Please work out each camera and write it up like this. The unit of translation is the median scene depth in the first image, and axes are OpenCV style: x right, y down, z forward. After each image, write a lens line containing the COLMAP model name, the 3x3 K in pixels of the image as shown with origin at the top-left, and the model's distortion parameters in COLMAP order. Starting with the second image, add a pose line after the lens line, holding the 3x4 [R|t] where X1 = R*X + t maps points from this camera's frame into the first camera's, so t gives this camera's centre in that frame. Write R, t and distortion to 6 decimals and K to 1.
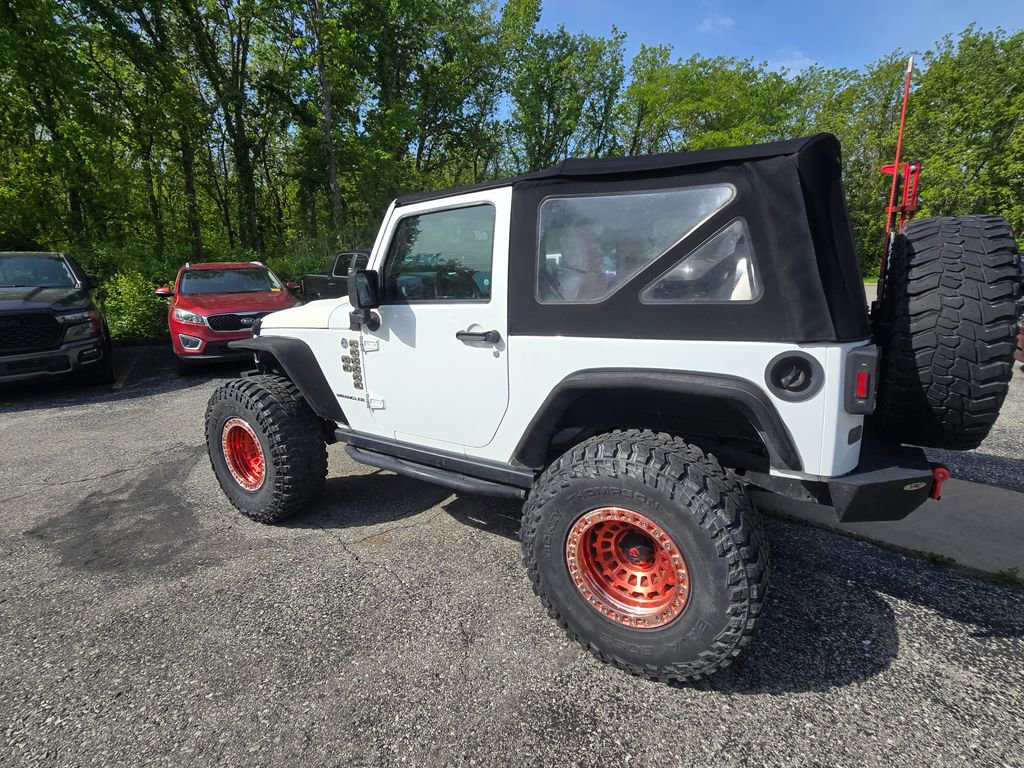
lens RADIAL K [[507.2, 0, 514.1], [0, 507.2, 381.9], [0, 0, 1]] dist [-0.009571, 0.003820]
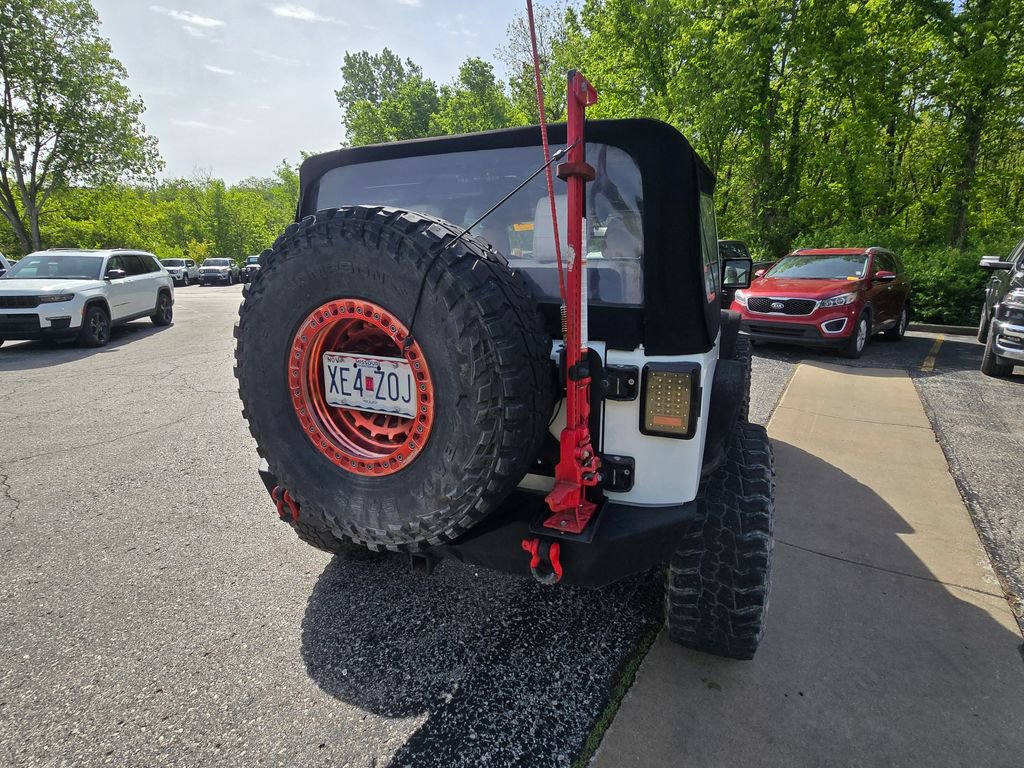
lens RADIAL K [[507.2, 0, 514.0], [0, 507.2, 377.5], [0, 0, 1]] dist [-0.009571, 0.003820]
pose [[0.159735, 0.248479, -0.955376, 1.115592], [-0.220414, 0.952347, 0.210839, -0.205431], [0.962238, 0.176899, 0.206892, 0.743579]]
